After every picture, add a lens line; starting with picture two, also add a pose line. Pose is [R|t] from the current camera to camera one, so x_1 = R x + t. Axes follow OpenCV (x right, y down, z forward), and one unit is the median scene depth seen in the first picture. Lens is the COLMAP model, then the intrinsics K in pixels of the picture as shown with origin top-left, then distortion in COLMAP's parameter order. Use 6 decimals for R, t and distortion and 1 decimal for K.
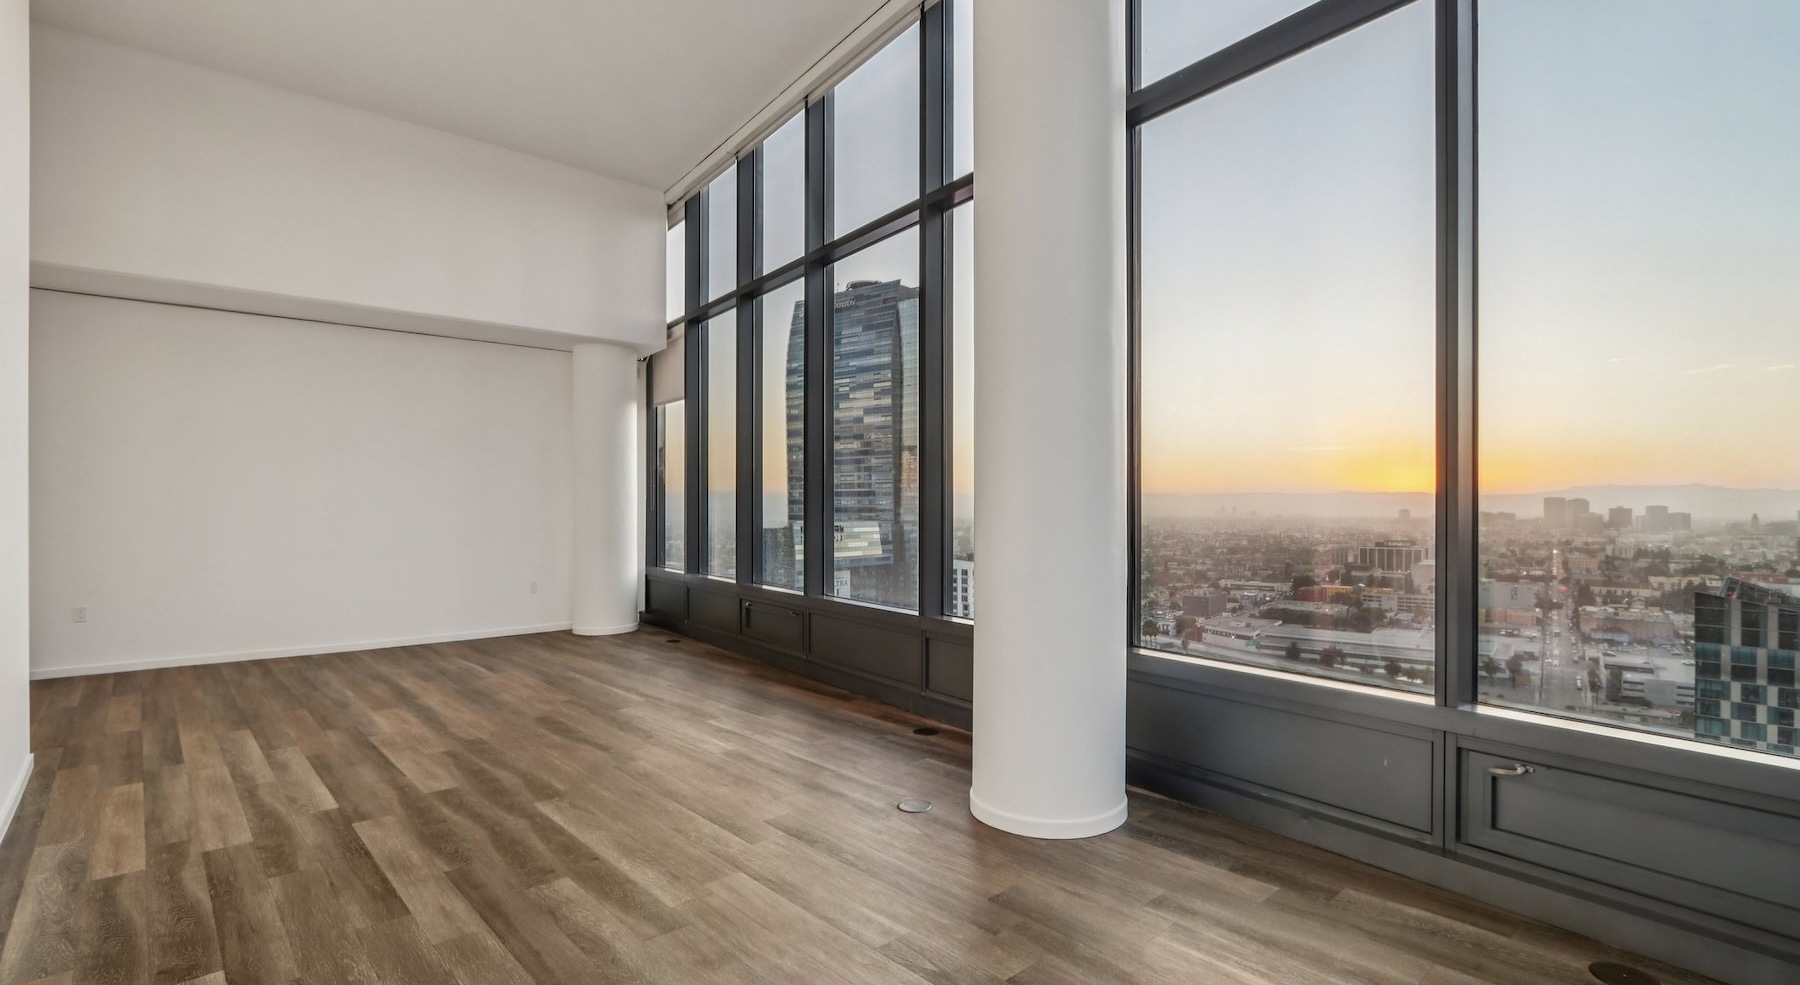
lens RADIAL K [[836.7, 0, 896.6], [0, 836.7, 497.4], [0, 0, 1]] dist [-0.009956, -0.000151]
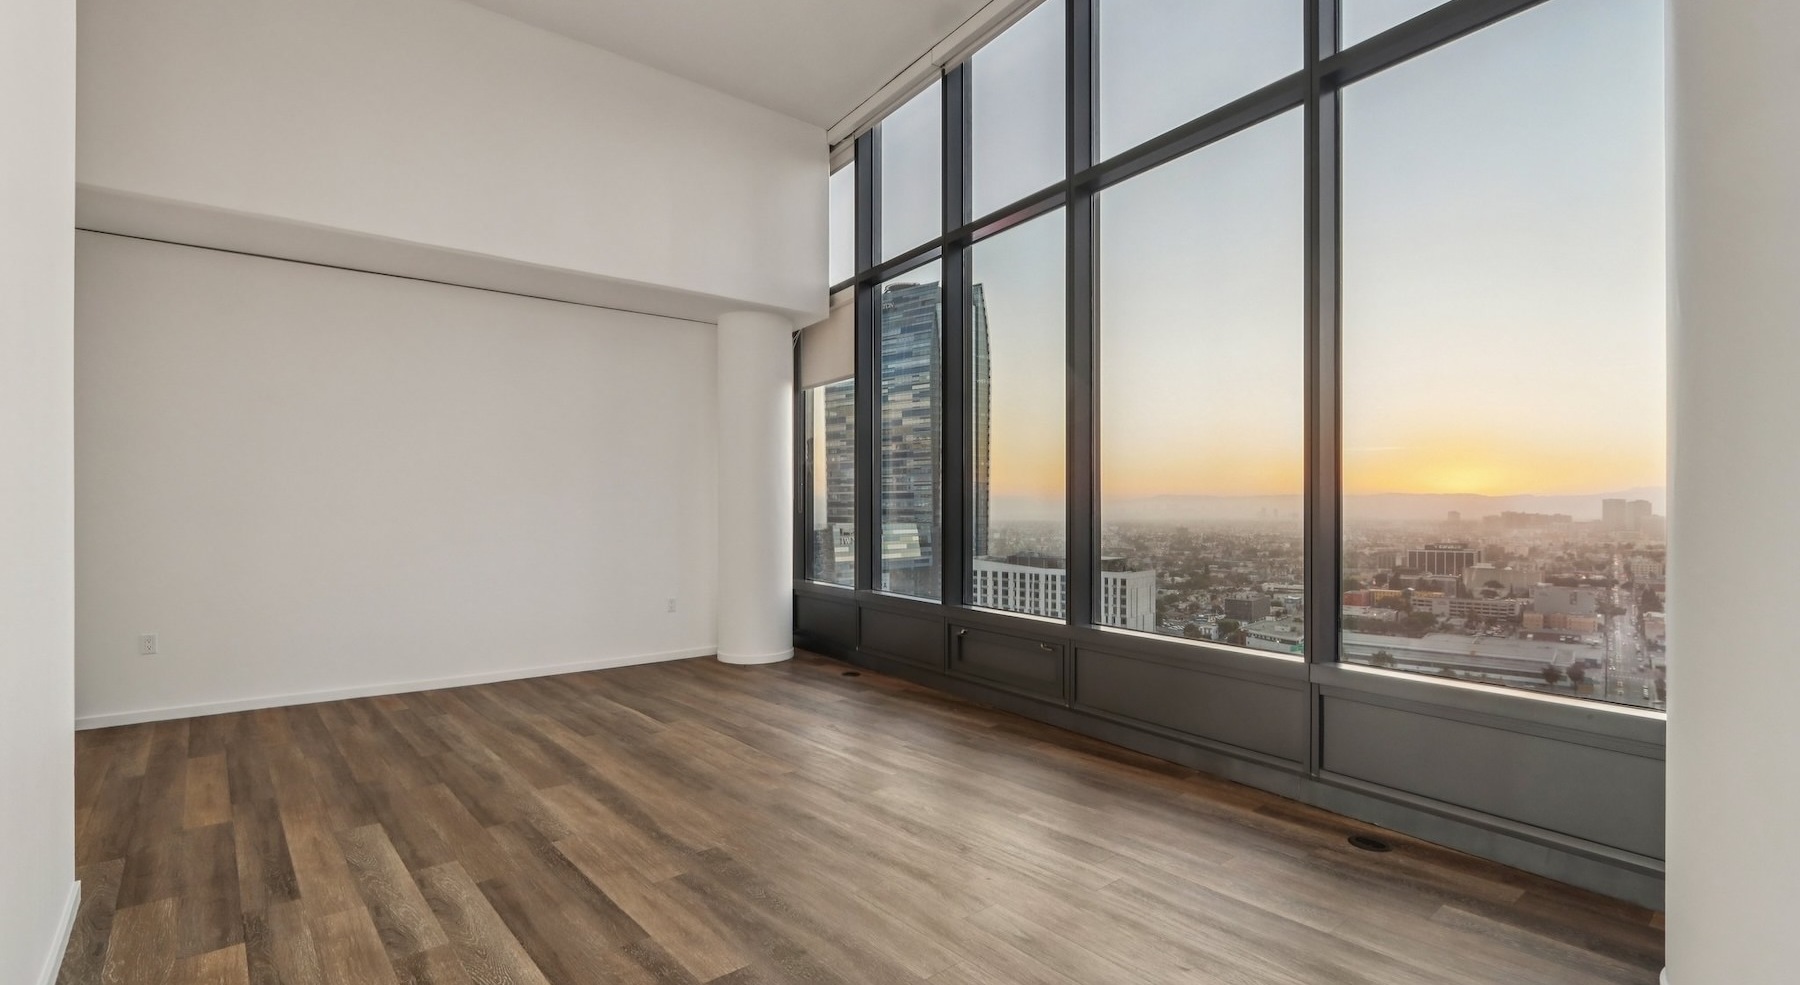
lens RADIAL K [[836.7, 0, 899.6], [0, 836.7, 496.9], [0, 0, 1]] dist [-0.009956, -0.000151]
pose [[0.999124, -0.000757, -0.041831, -0.285695], [0.000621, 0.999995, -0.003244, 0.004059], [0.041833, 0.003215, 0.999119, 0.288984]]
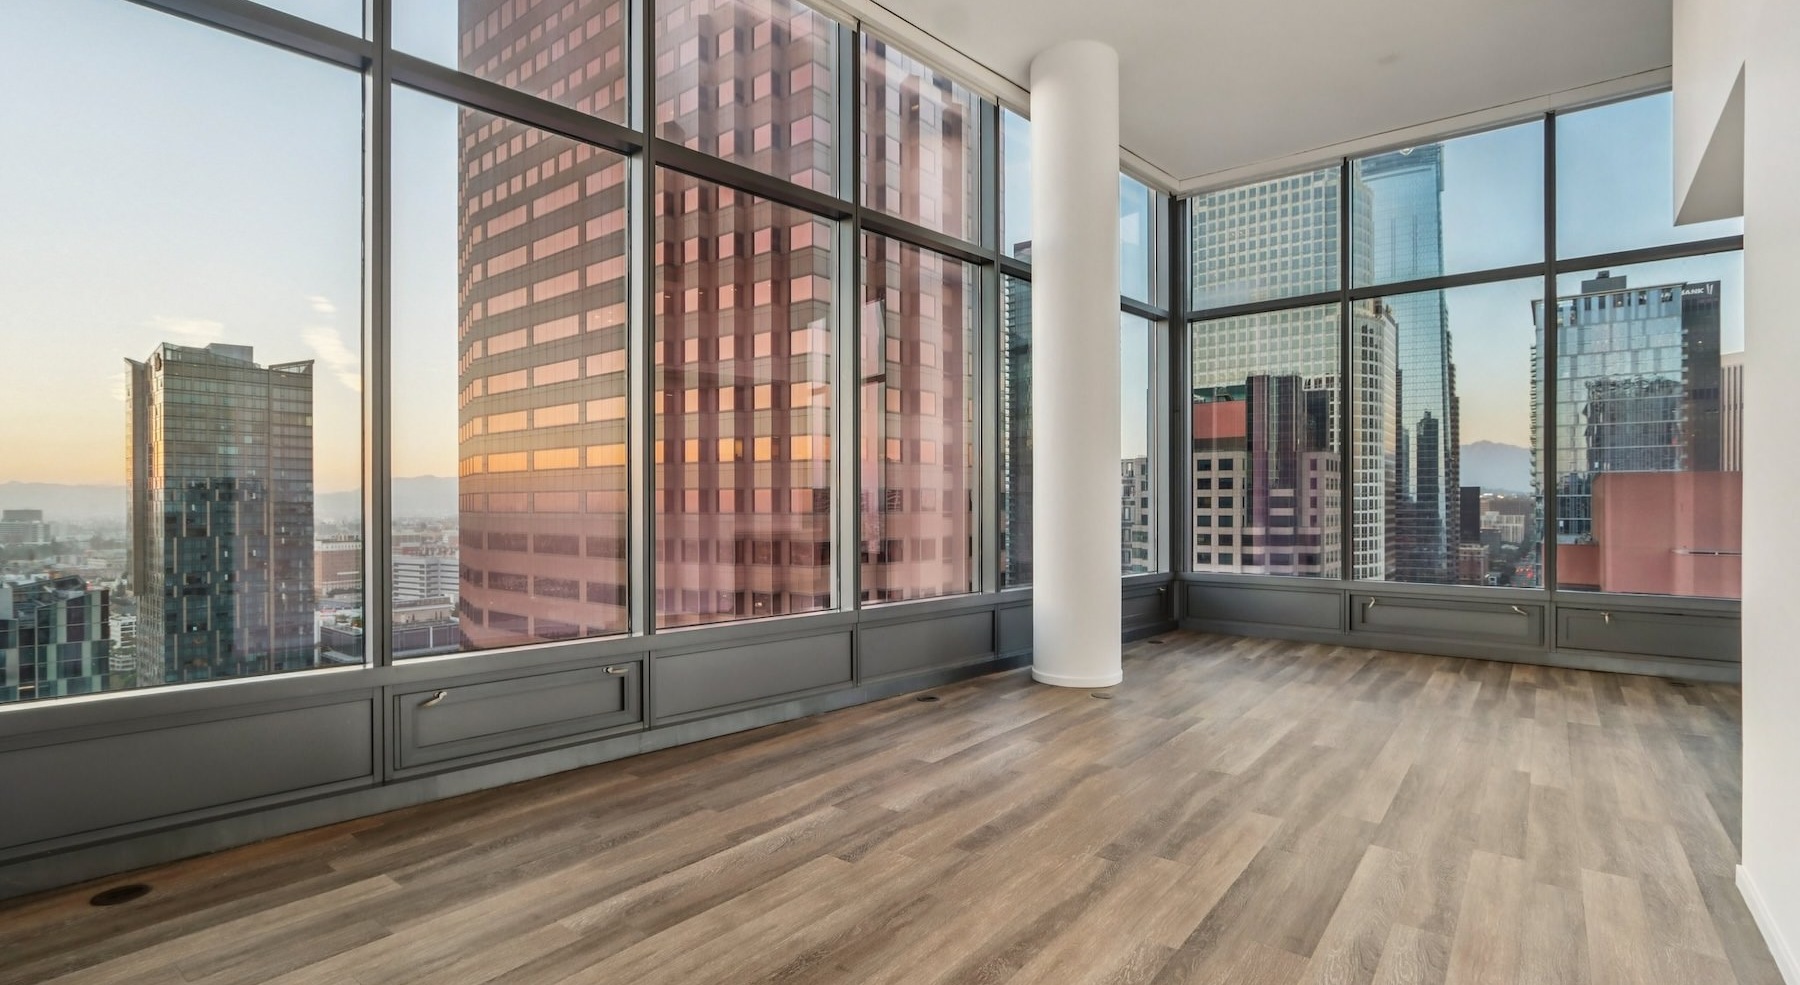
lens RADIAL K [[836.7, 0, 895.0], [0, 836.7, 494.6], [0, 0, 1]] dist [-0.009956, -0.000151]
pose [[-0.164496, 0.010863, 0.986318, -1.001540], [-0.010010, 0.999869, -0.012682, 0.012609], [-0.986327, -0.011959, -0.164365, 1.128203]]
